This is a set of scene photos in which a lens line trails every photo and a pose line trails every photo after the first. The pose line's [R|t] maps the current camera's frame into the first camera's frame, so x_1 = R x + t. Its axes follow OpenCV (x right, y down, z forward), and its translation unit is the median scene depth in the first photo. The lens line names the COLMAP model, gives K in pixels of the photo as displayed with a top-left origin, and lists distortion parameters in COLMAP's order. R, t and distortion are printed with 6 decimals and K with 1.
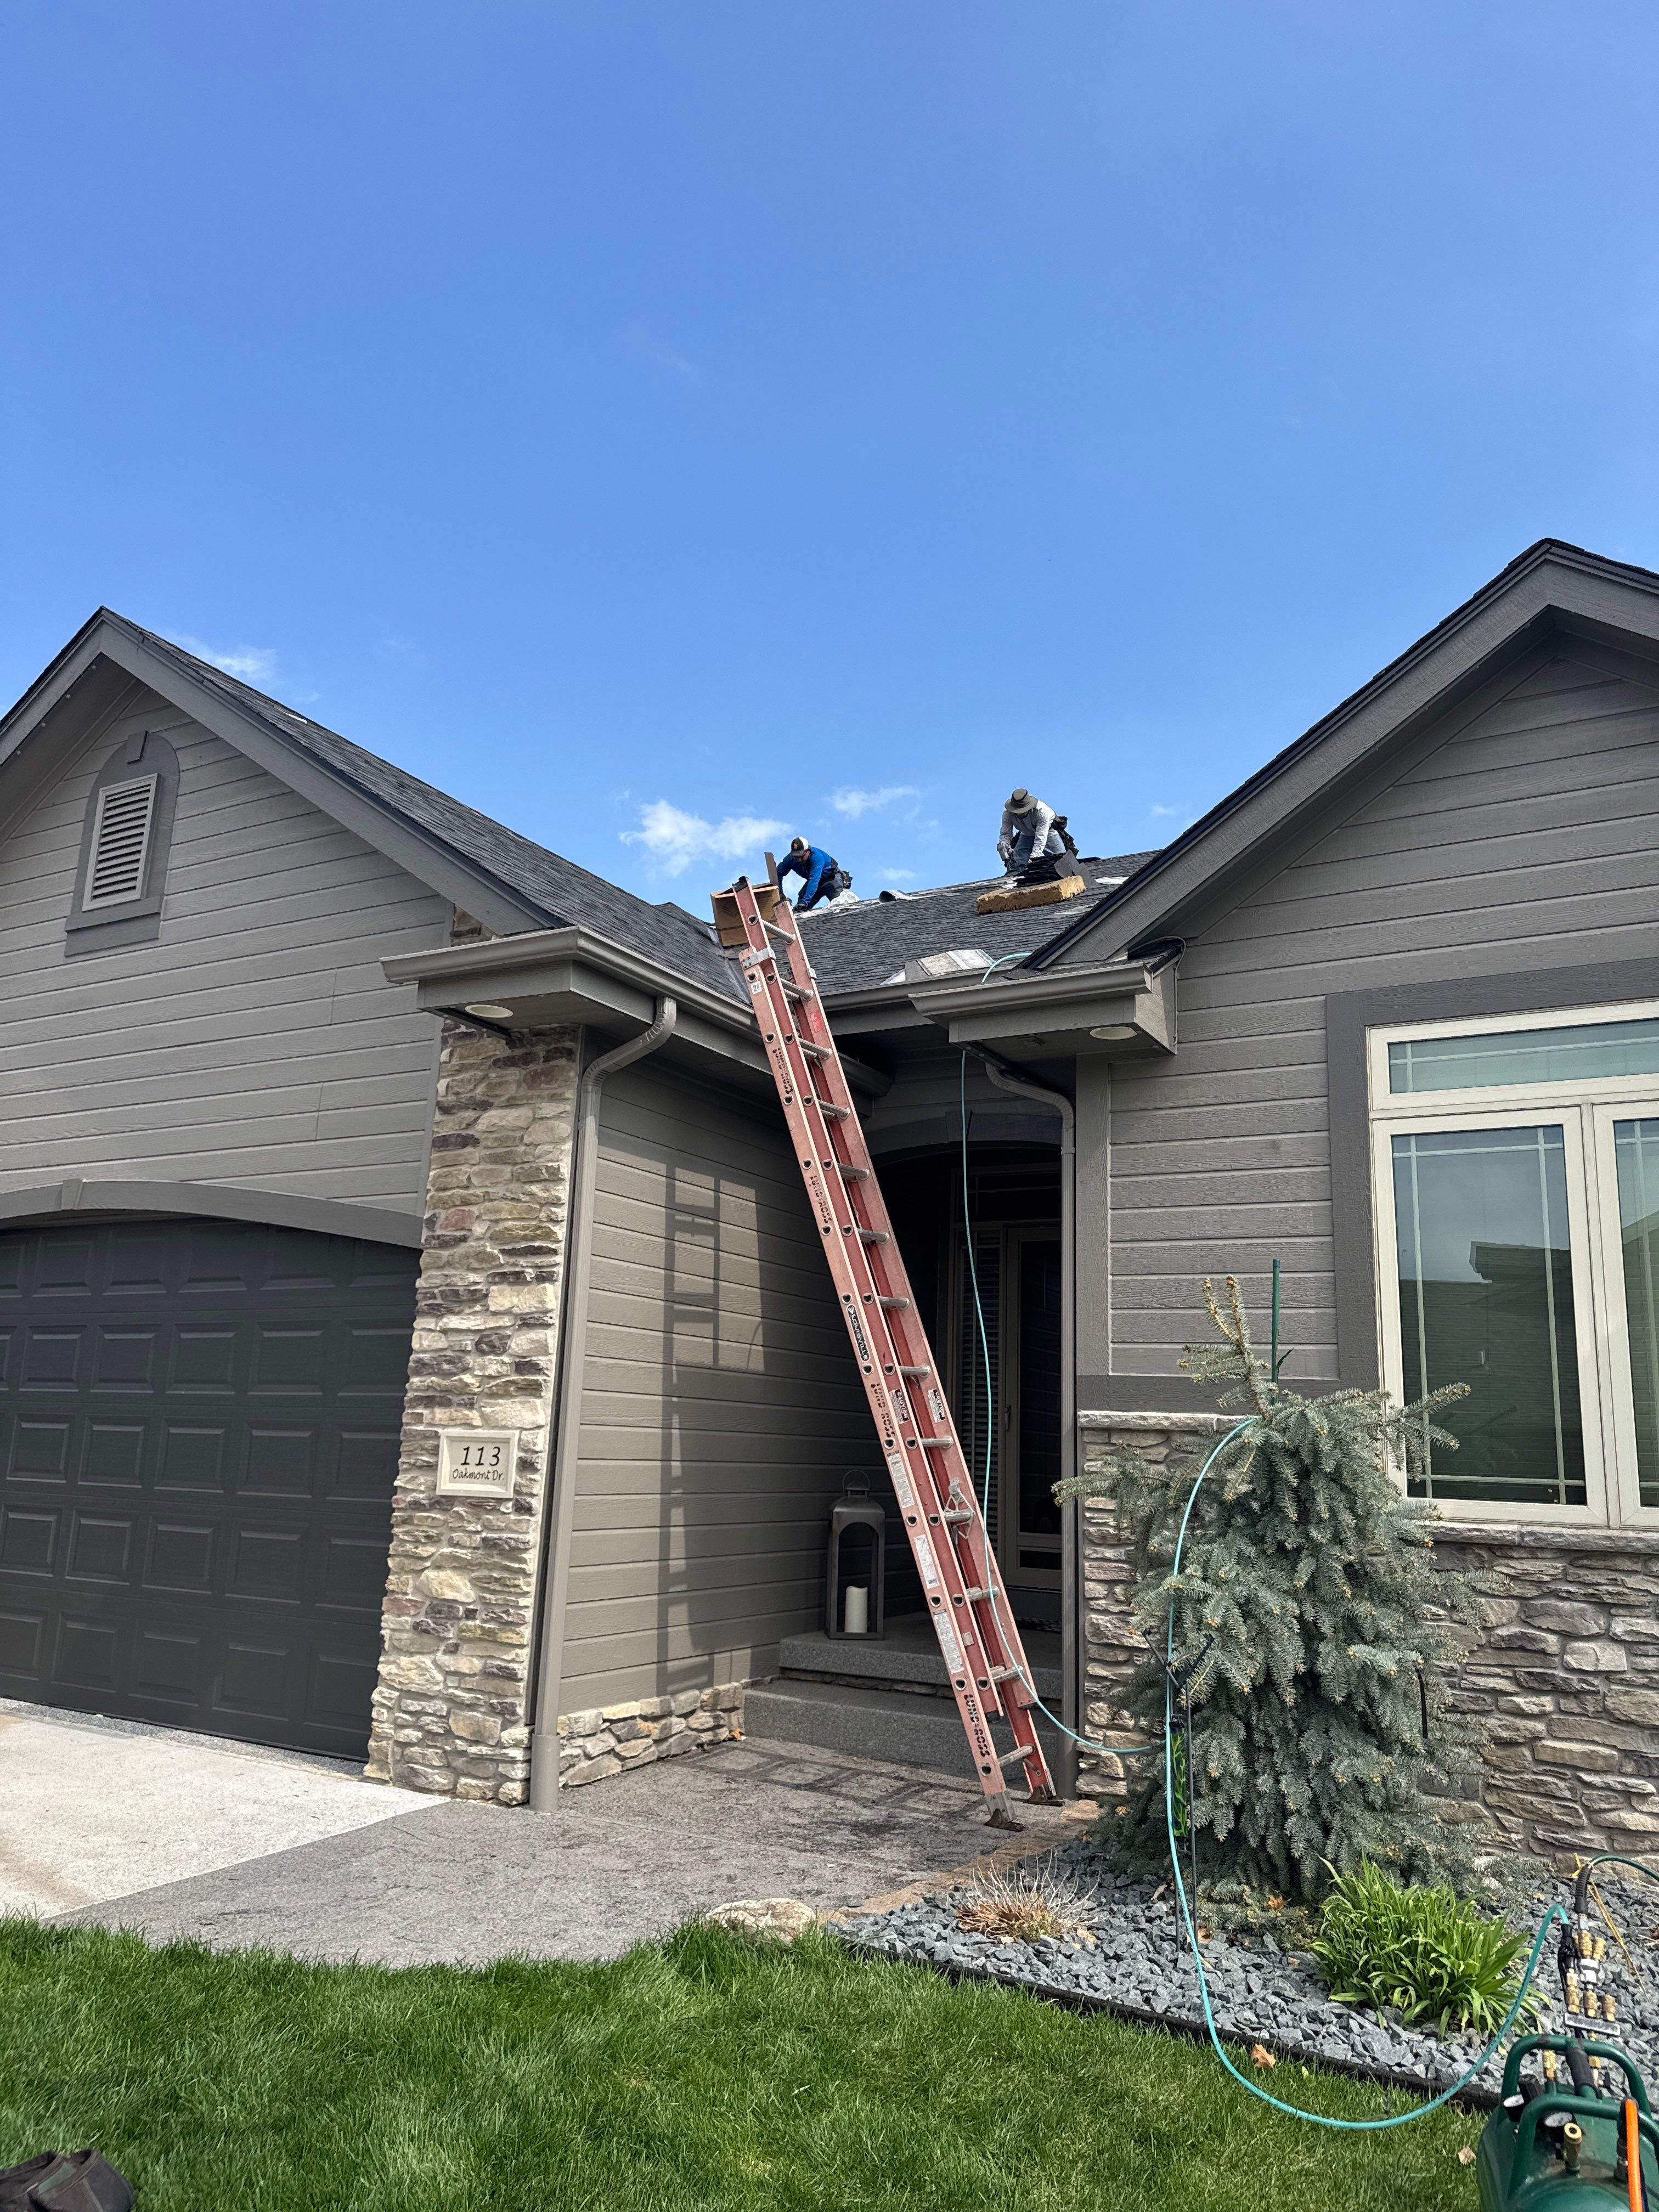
lens RADIAL K [[1533.3, 0, 836.9], [0, 1533.3, 1104.2], [0, 0, 1]] dist [0.146080, -0.223466]
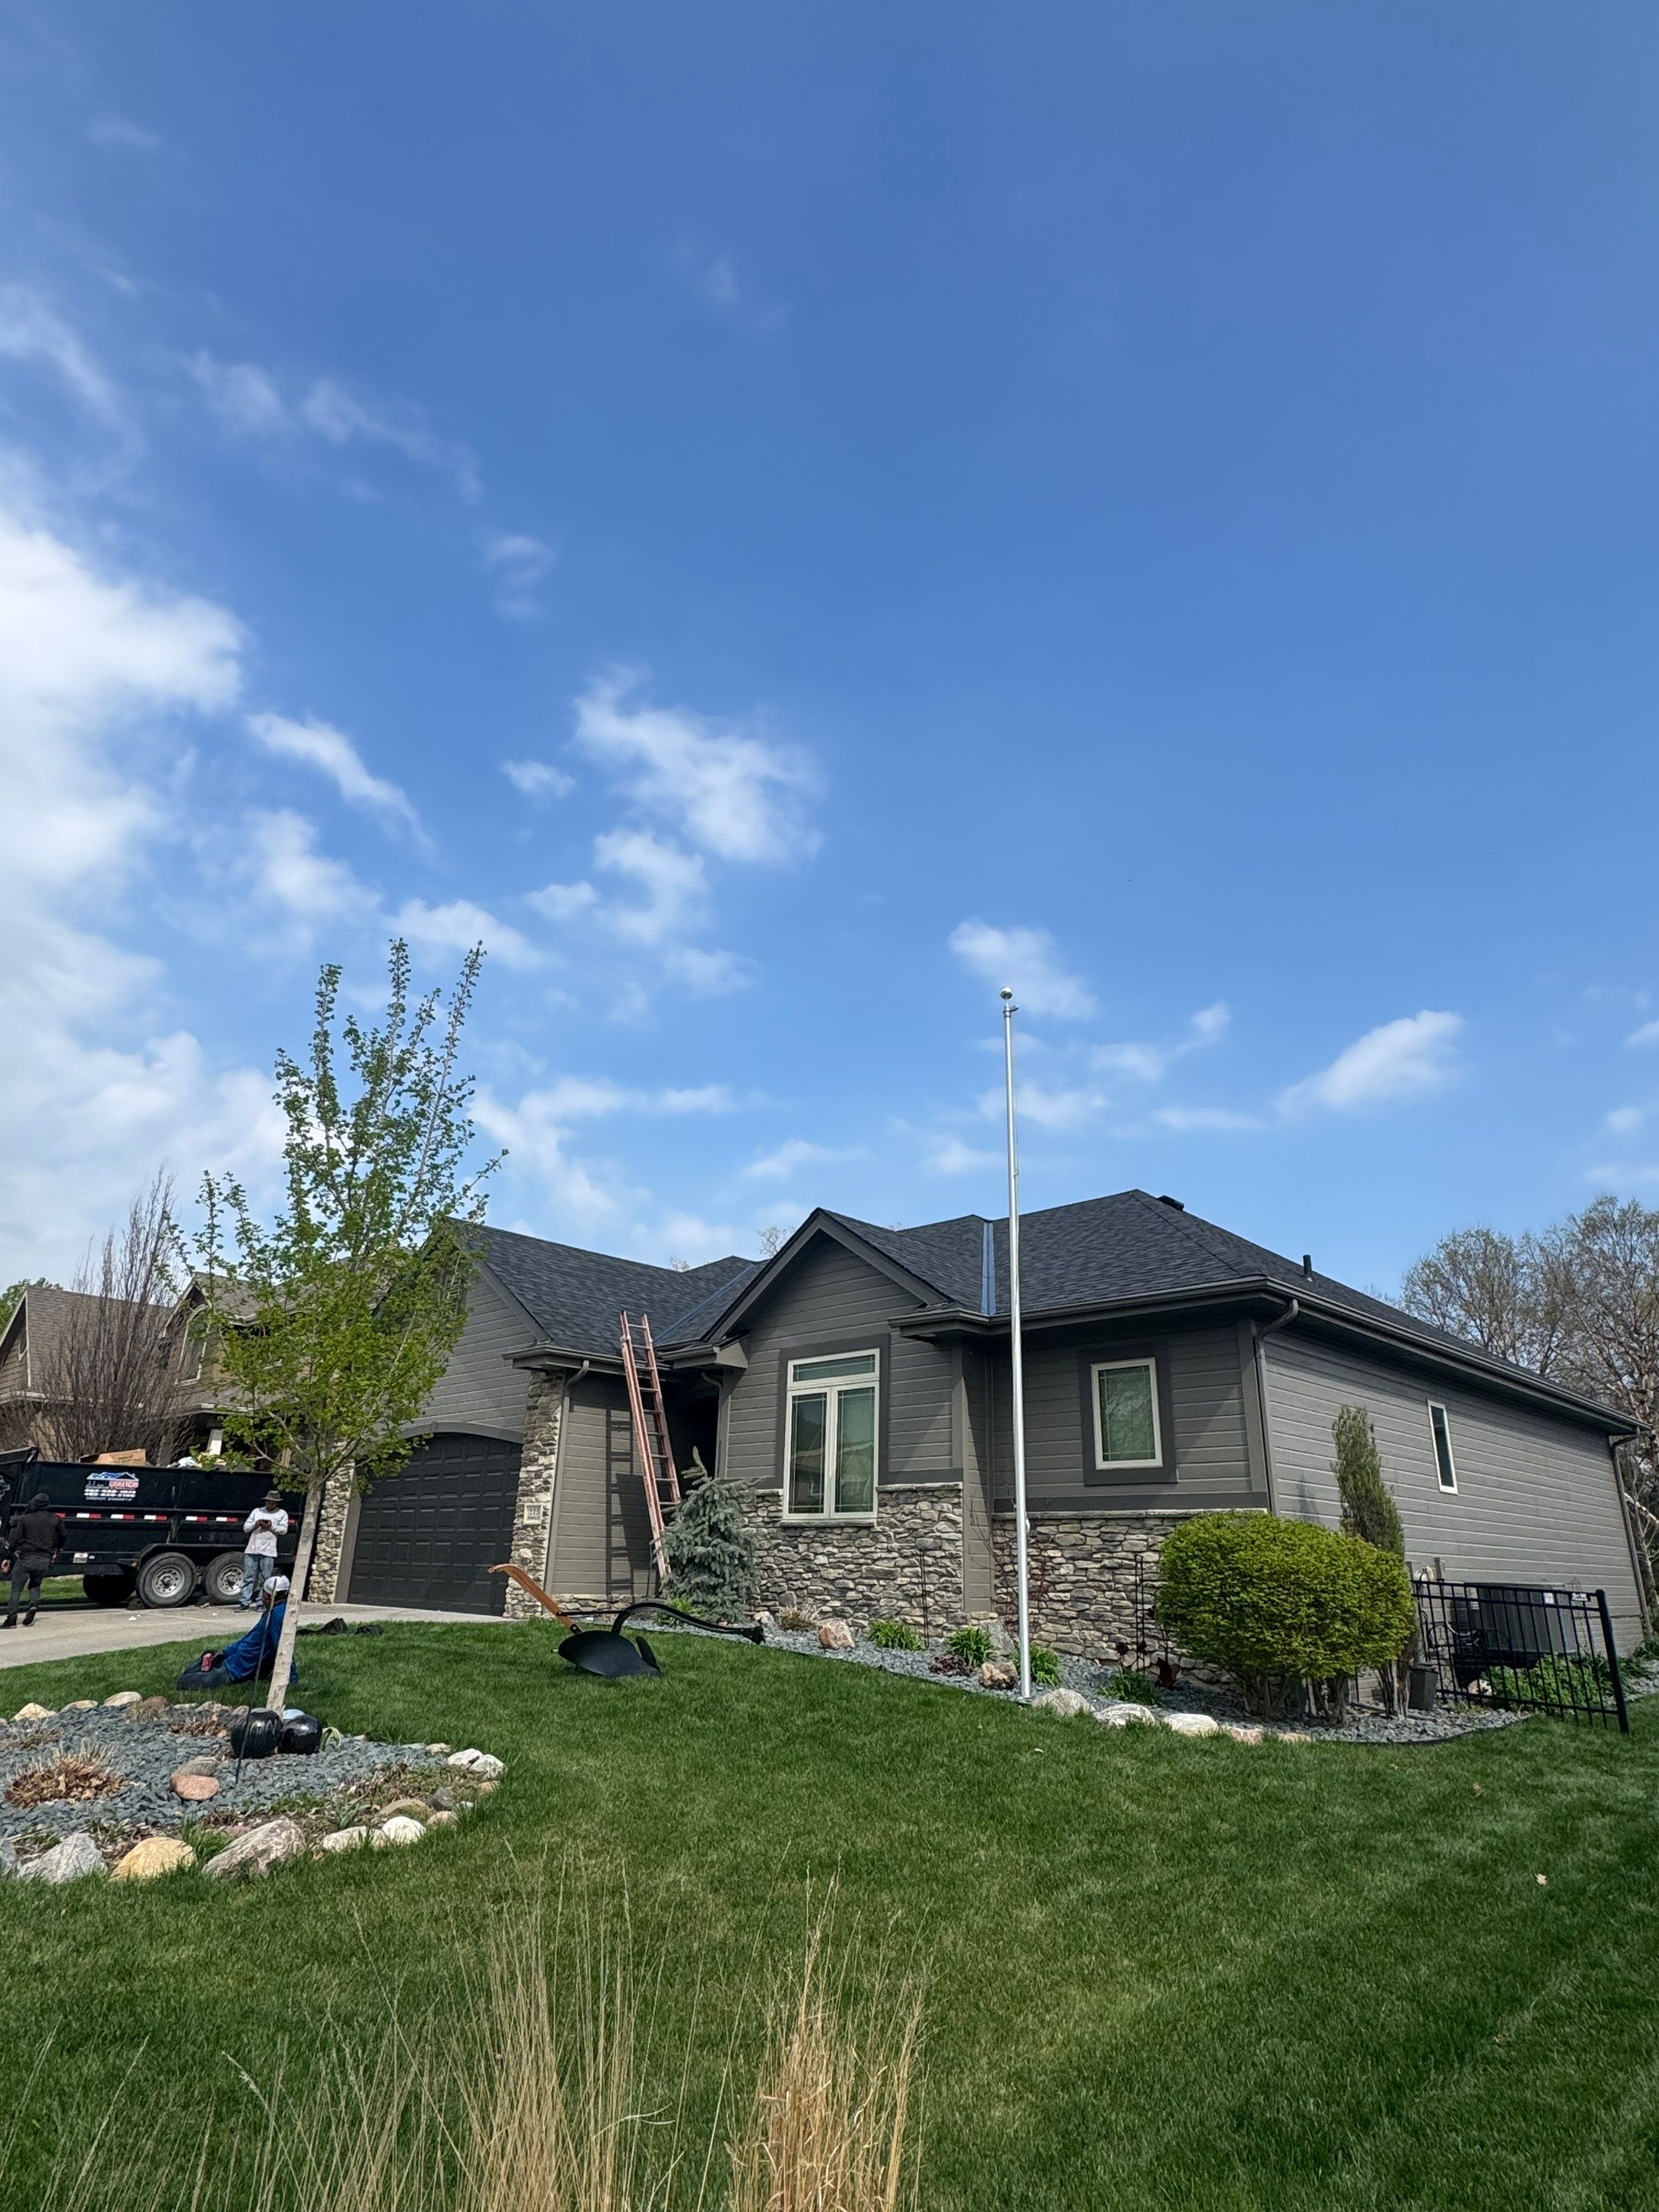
lens RADIAL K [[1220.3, 0, 839.5], [0, 1220.3, 1112.6], [0, 0, 1]] dist [0.001316, 0.001682]
pose [[0.968839, -0.098130, -0.227423, 1.002794], [0.063688, 0.985996, -0.154131, -0.148549], [0.239363, 0.134844, 0.961521, -1.327505]]
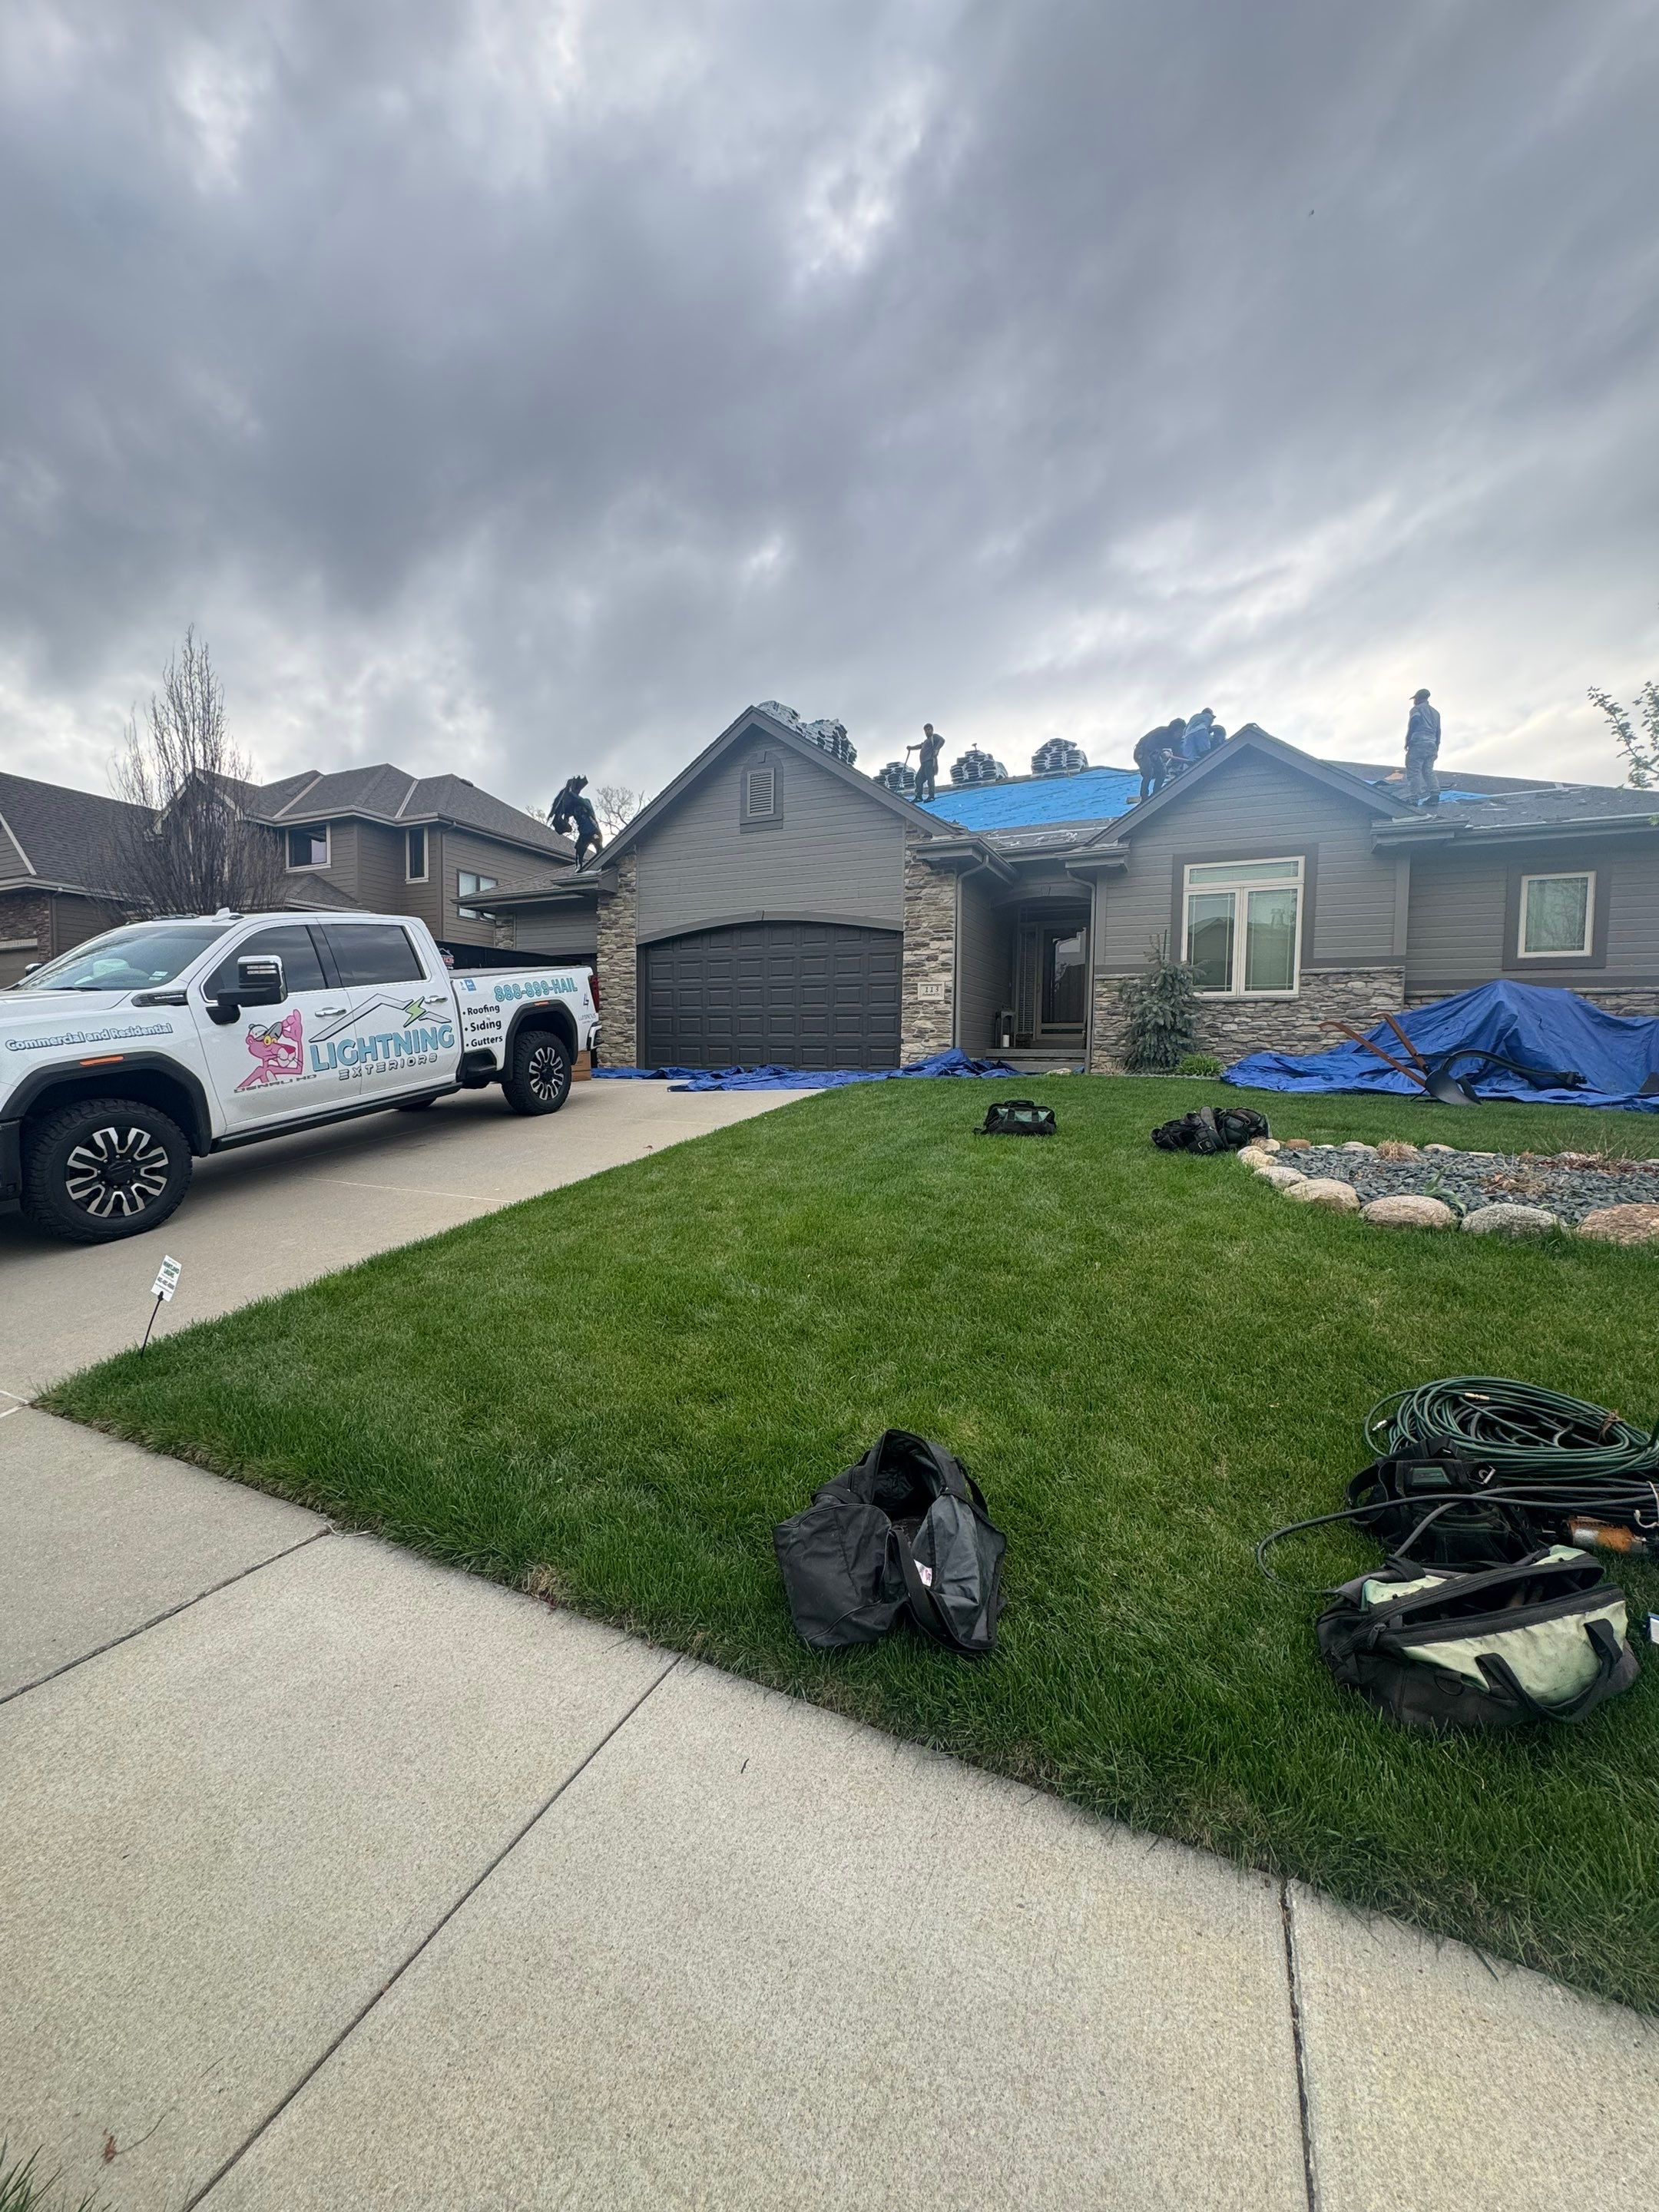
lens RADIAL K [[855.5, 0, 829.5], [0, 855.5, 1106.0], [0, 0, 1]] dist [0.000168, -0.000098]
pose [[0.996483, -0.023947, 0.080306, -0.621486], [0.001324, 0.962680, 0.270638, -0.046860], [-0.083790, -0.269580, 0.959326, -0.929320]]
